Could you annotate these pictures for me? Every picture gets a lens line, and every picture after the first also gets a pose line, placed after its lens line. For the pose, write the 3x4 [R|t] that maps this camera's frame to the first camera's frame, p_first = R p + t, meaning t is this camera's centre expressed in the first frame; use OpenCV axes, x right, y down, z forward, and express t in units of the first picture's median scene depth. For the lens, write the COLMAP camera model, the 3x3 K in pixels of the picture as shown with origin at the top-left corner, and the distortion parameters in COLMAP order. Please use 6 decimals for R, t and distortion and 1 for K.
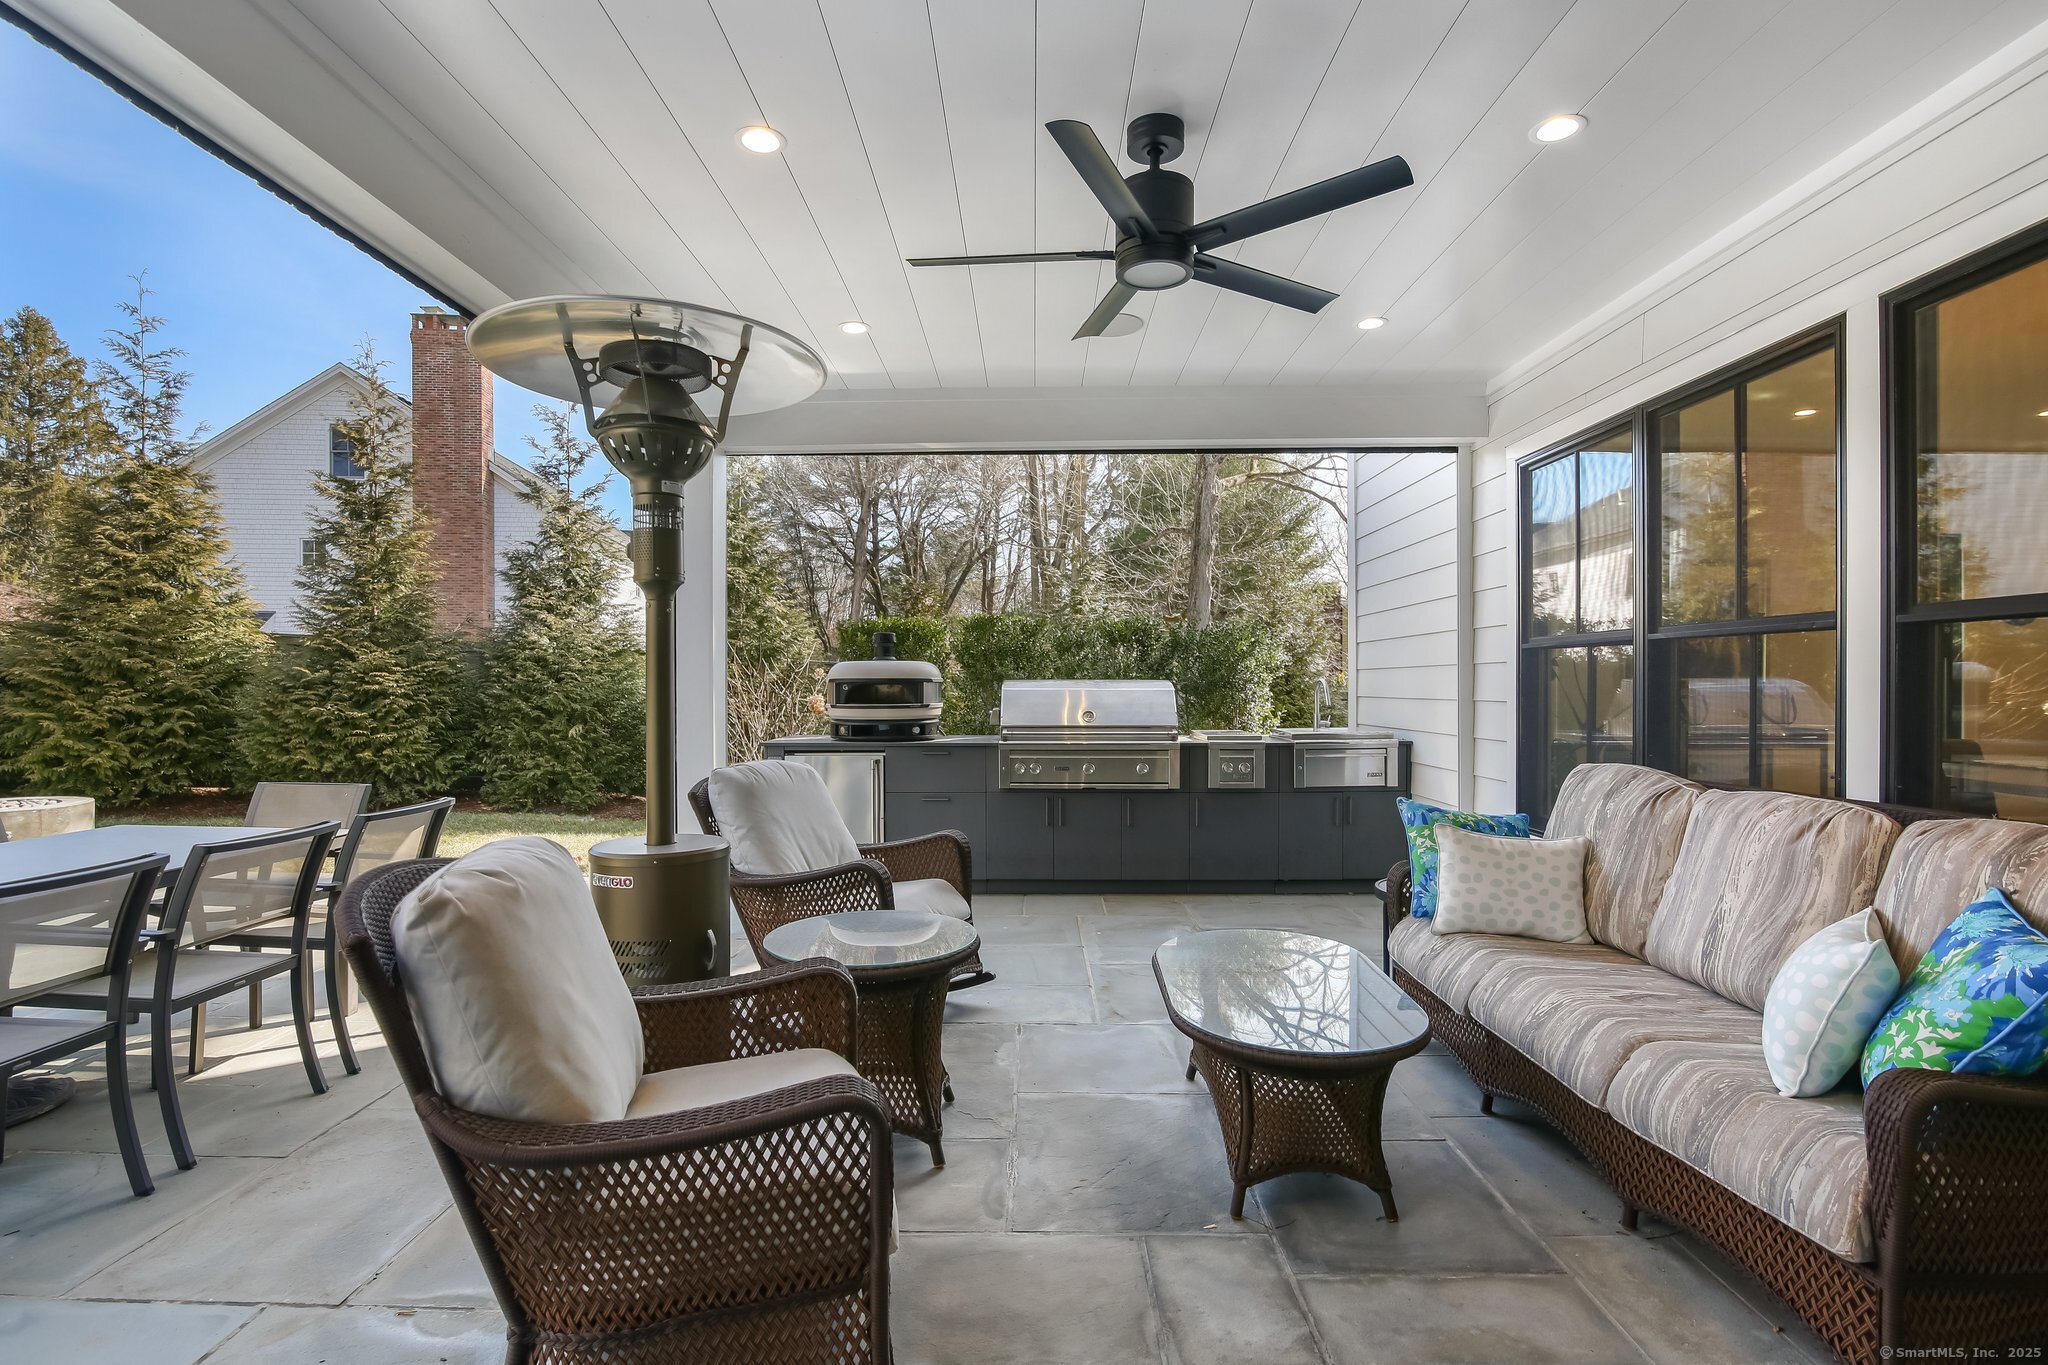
lens RADIAL K [[957.0, 0, 1030.7], [0, 957.0, 689.7], [0, 0, 1]] dist [-0.012476, -0.000601]
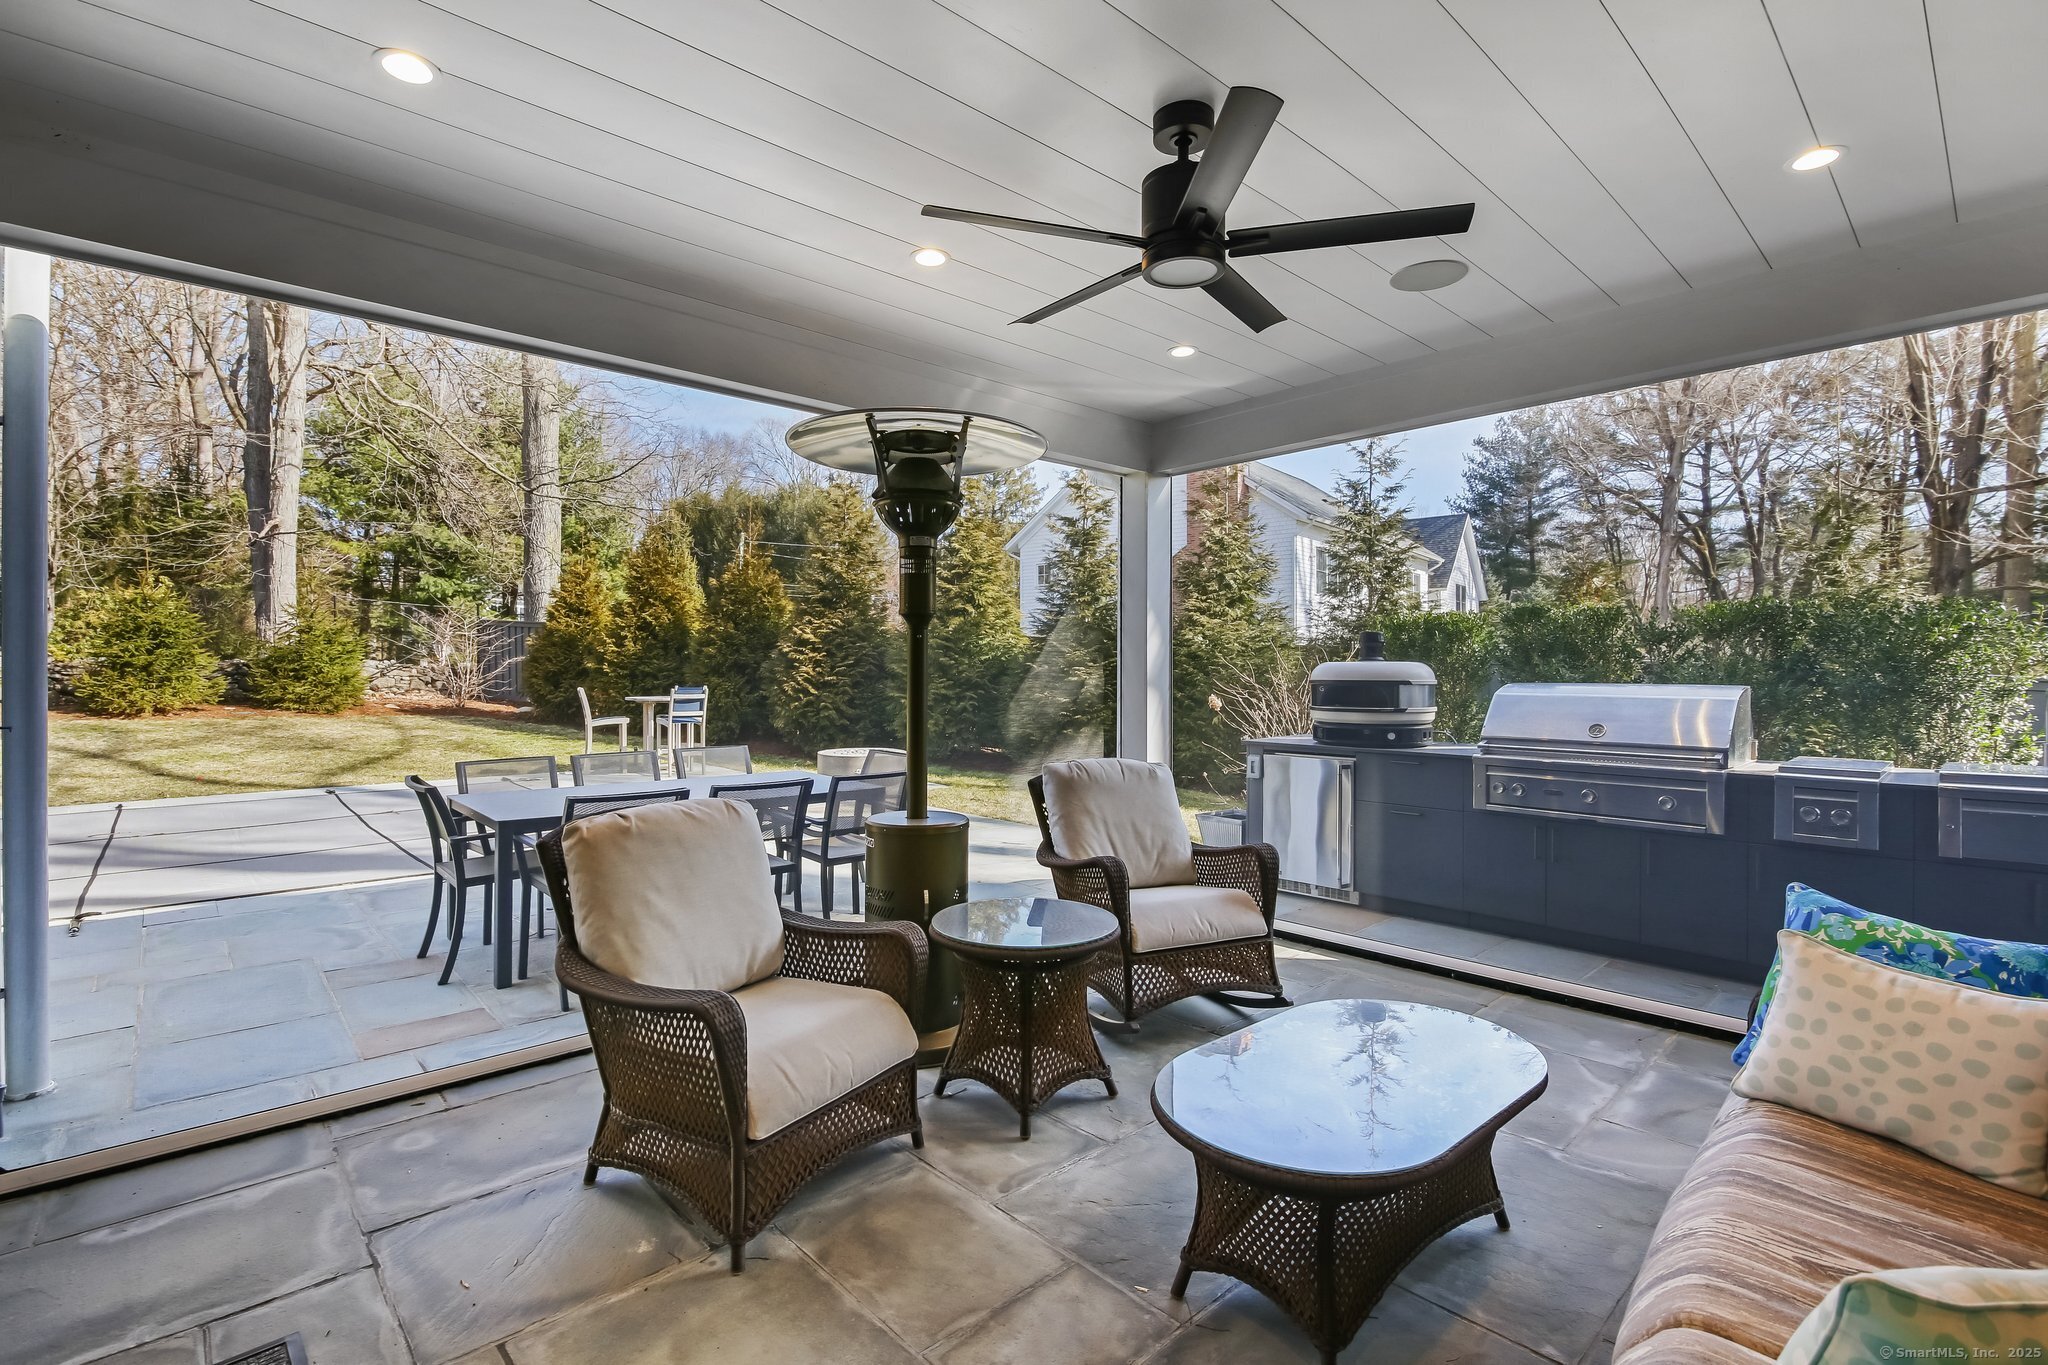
lens RADIAL K [[957.0, 0, 1030.7], [0, 957.0, 689.7], [0, 0, 1]] dist [-0.012476, -0.000601]
pose [[0.687609, 0.018294, -0.725850, 0.297564], [-0.007136, 0.999805, 0.018440, -0.016679], [0.726046, -0.007500, 0.687605, 0.105537]]
